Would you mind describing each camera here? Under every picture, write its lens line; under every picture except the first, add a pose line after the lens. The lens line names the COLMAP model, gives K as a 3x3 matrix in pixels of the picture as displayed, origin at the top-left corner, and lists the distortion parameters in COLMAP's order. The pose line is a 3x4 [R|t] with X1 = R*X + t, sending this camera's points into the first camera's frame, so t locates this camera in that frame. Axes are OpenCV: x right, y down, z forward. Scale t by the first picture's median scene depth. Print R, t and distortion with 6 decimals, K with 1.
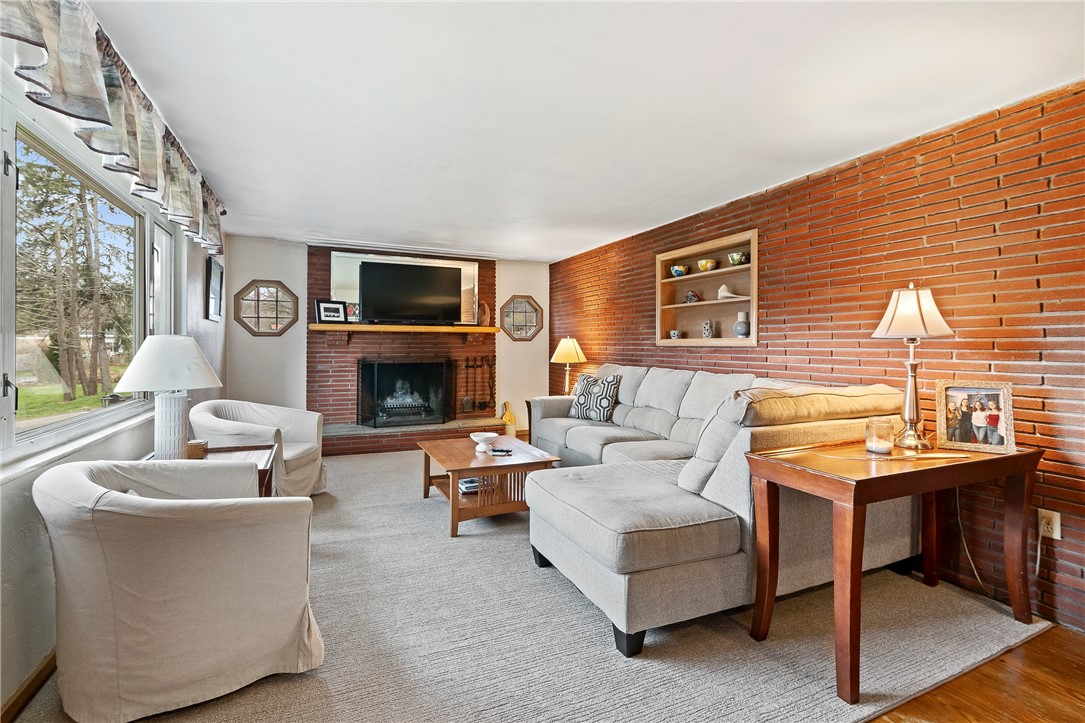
lens RADIAL K [[492.3, 0, 543.0], [0, 492.3, 347.8], [0, 0, 1]] dist [-0.001803, 0.000407]
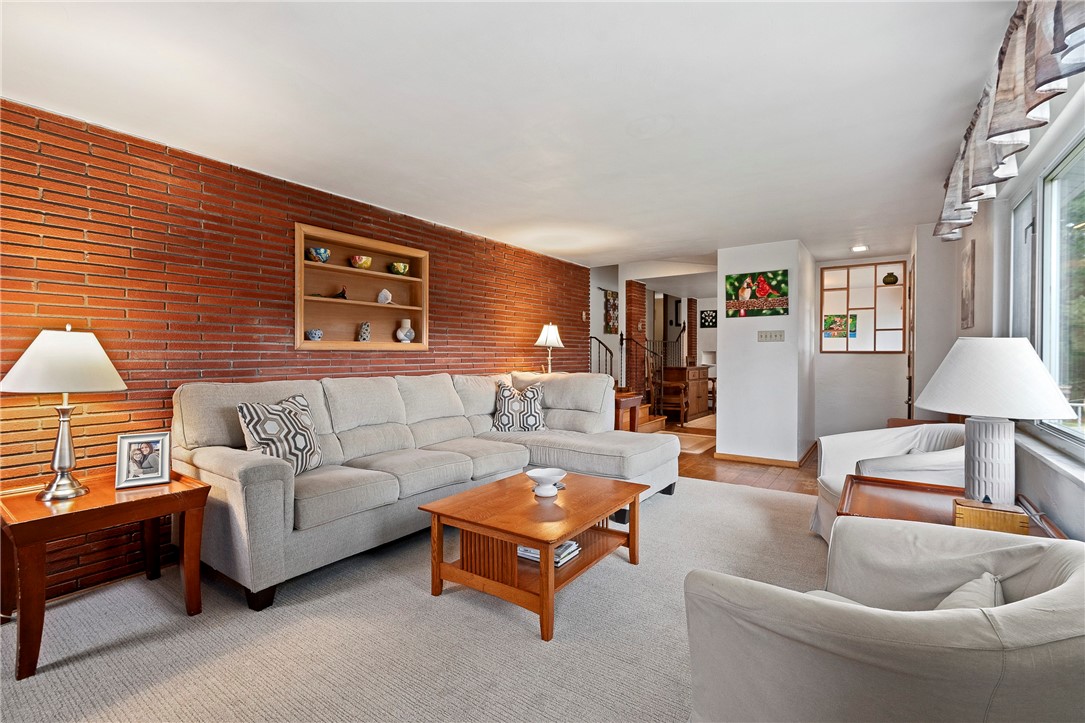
lens RADIAL K [[493.1, 0, 539.9], [0, 493.1, 349.5], [0, 0, 1]] dist [-0.000950, -0.000011]
pose [[-0.500923, -0.008562, 0.865449, -0.728975], [-0.007736, 0.999955, 0.005415, -0.013896], [-0.865457, -0.003982, -0.500967, 1.351563]]
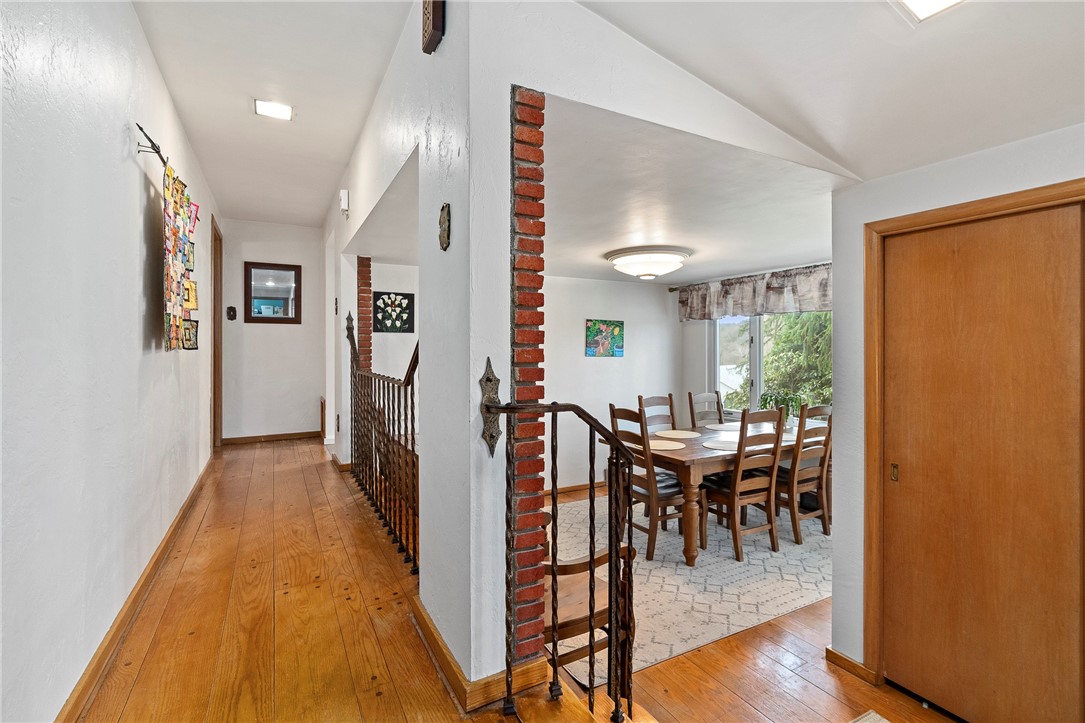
lens RADIAL K [[489.5, 0, 559.2], [0, 489.5, 358.5], [0, 0, 1]] dist [0.003790, 0.000543]
pose [[-0.997921, -0.011885, -0.063337, 0.915112], [-0.013005, 0.999766, 0.017296, -0.092095], [0.063117, 0.018084, -0.997842, 0.344922]]
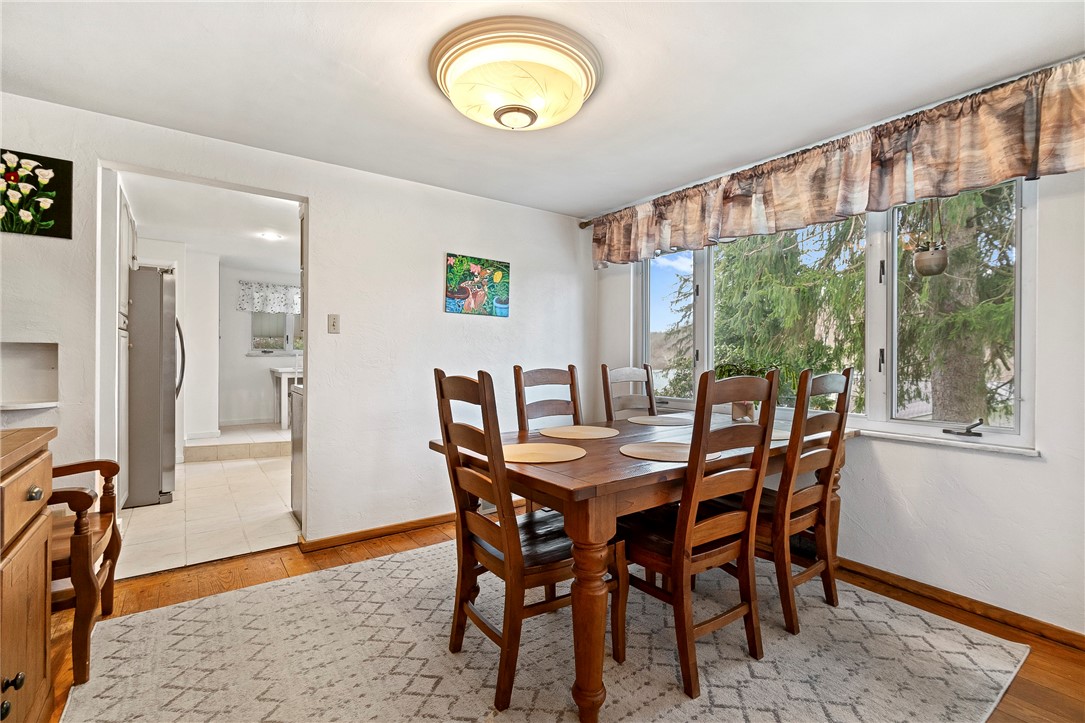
lens RADIAL K [[489.5, 0, 559.2], [0, 489.5, 358.5], [0, 0, 1]] dist [0.003790, 0.000543]
pose [[-0.979462, -0.021055, -0.200527, 0.706955], [-0.022092, 0.999752, 0.002935, 0.010455], [0.200416, 0.007305, -0.979684, -0.187478]]
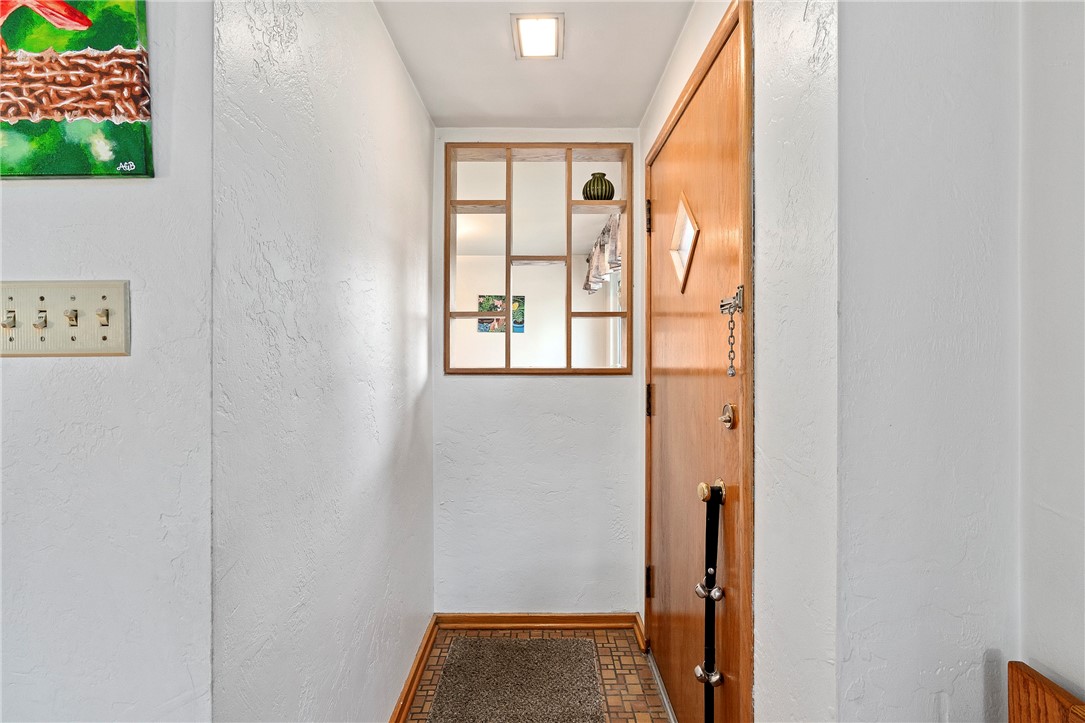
lens RADIAL K [[492.3, 0, 543.0], [0, 492.3, 347.8], [0, 0, 1]] dist [-0.001803, 0.000407]
pose [[-0.908699, -0.013112, 0.417246, -0.104786], [-0.009196, 0.999893, 0.011395, -0.042919], [-0.417351, 0.006517, -0.908722, 0.157774]]
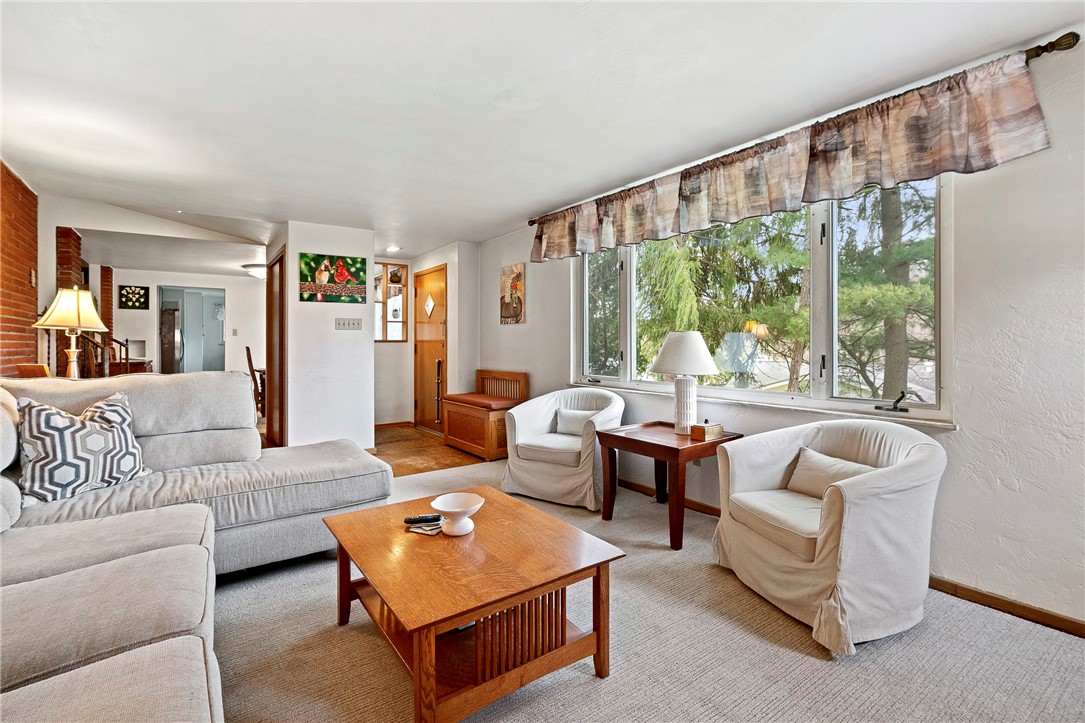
lens RADIAL K [[492.3, 0, 543.0], [0, 492.3, 347.8], [0, 0, 1]] dist [-0.001803, 0.000407]
pose [[-0.983118, -0.008649, -0.182770, -0.111640], [-0.010641, 0.999894, 0.009918, -0.002887], [0.182665, 0.011695, -0.983106, 1.517142]]
